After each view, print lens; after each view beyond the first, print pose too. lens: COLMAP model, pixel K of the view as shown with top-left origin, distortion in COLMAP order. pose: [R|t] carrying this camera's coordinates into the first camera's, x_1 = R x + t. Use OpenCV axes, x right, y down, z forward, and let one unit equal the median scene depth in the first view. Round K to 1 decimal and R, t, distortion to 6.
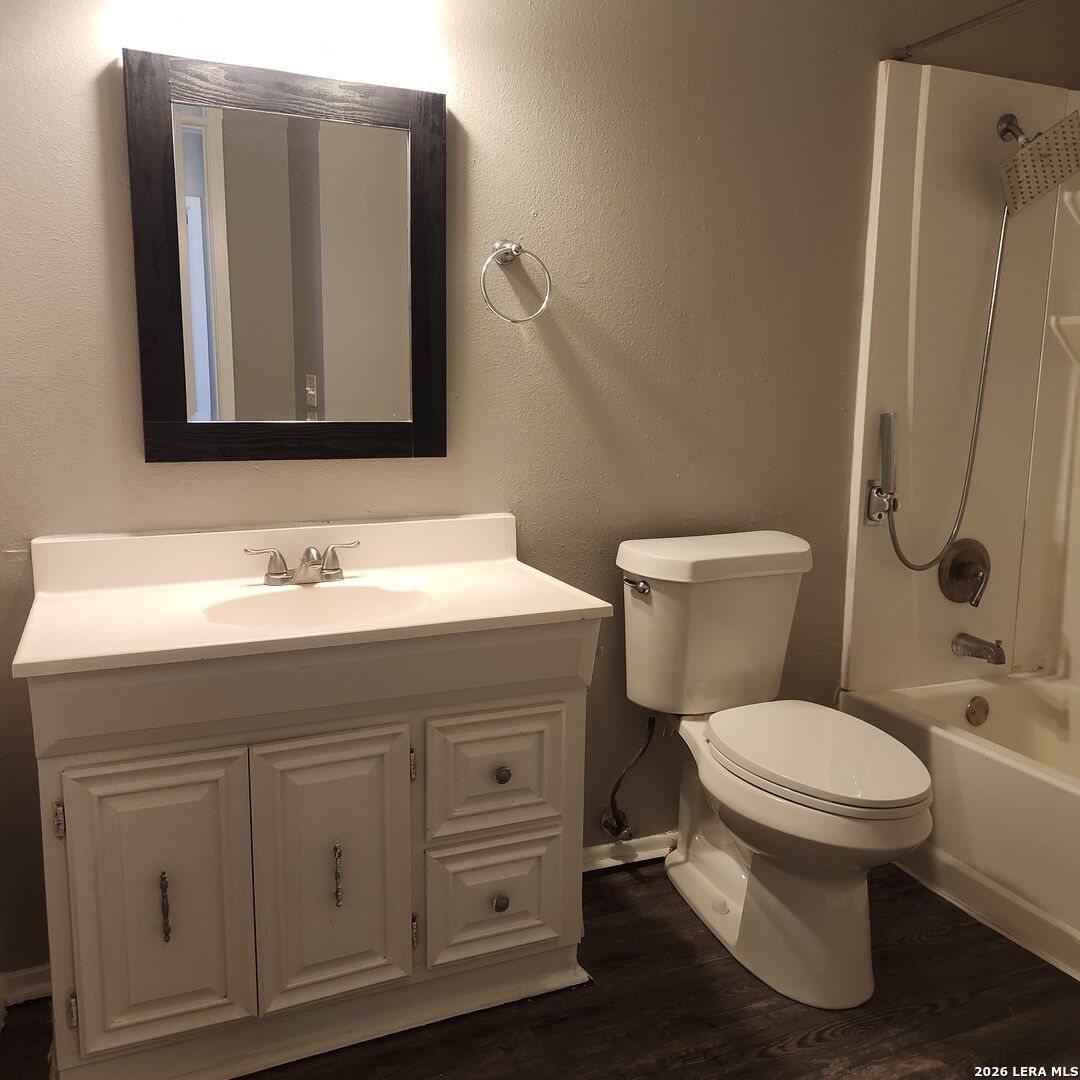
lens RADIAL K [[955.1, 0, 533.2], [0, 955.1, 536.6], [0, 0, 1]] dist [0.071753, -0.053179]
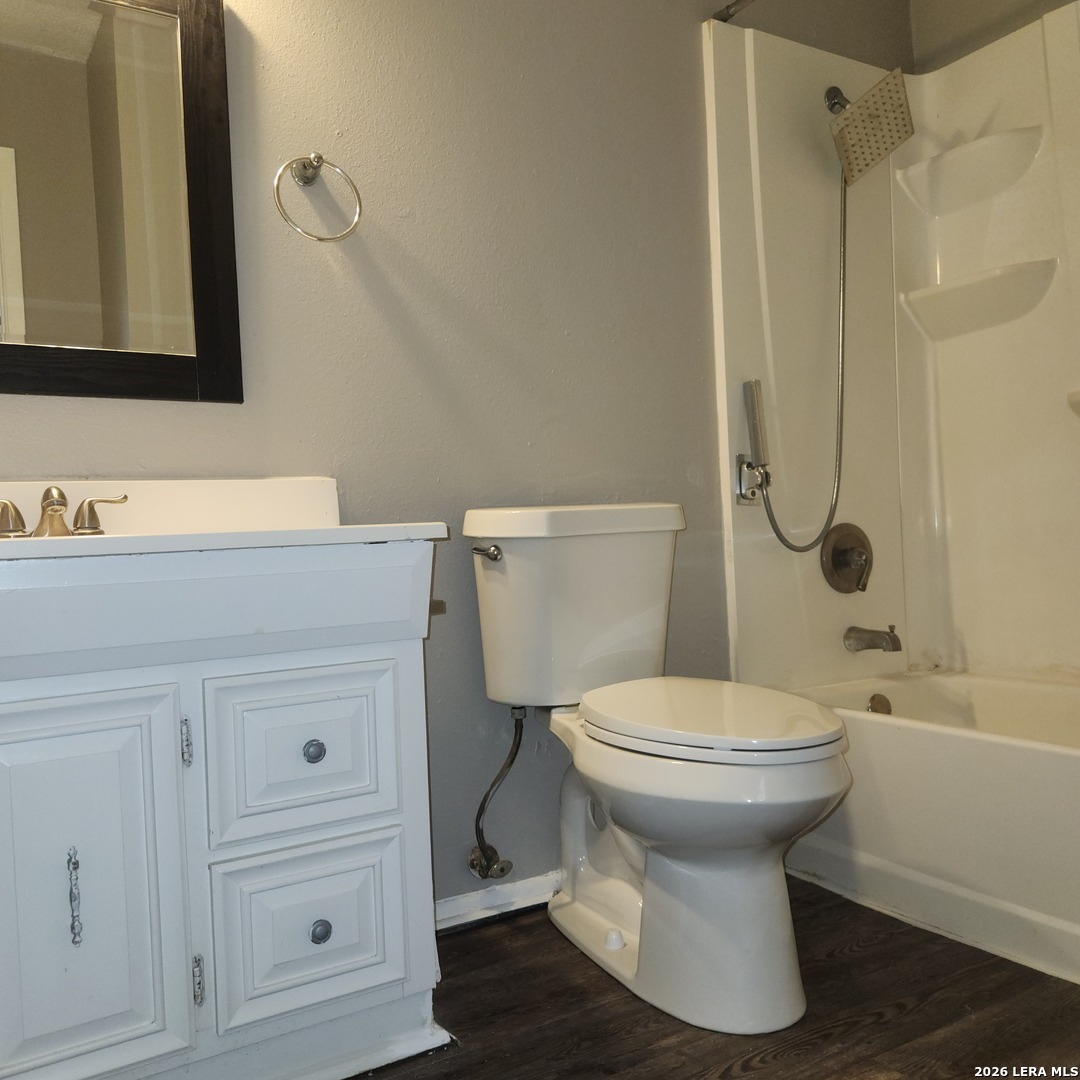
lens RADIAL K [[964.8, 0, 540.0], [0, 964.8, 540.0], [0, 0, 1]] dist [0.082758, -0.081219]
pose [[0.989553, -0.056657, 0.132568, 0.041176], [0.075581, 0.986922, -0.142384, 0.160971], [-0.122767, 0.150916, 0.980894, 0.151801]]
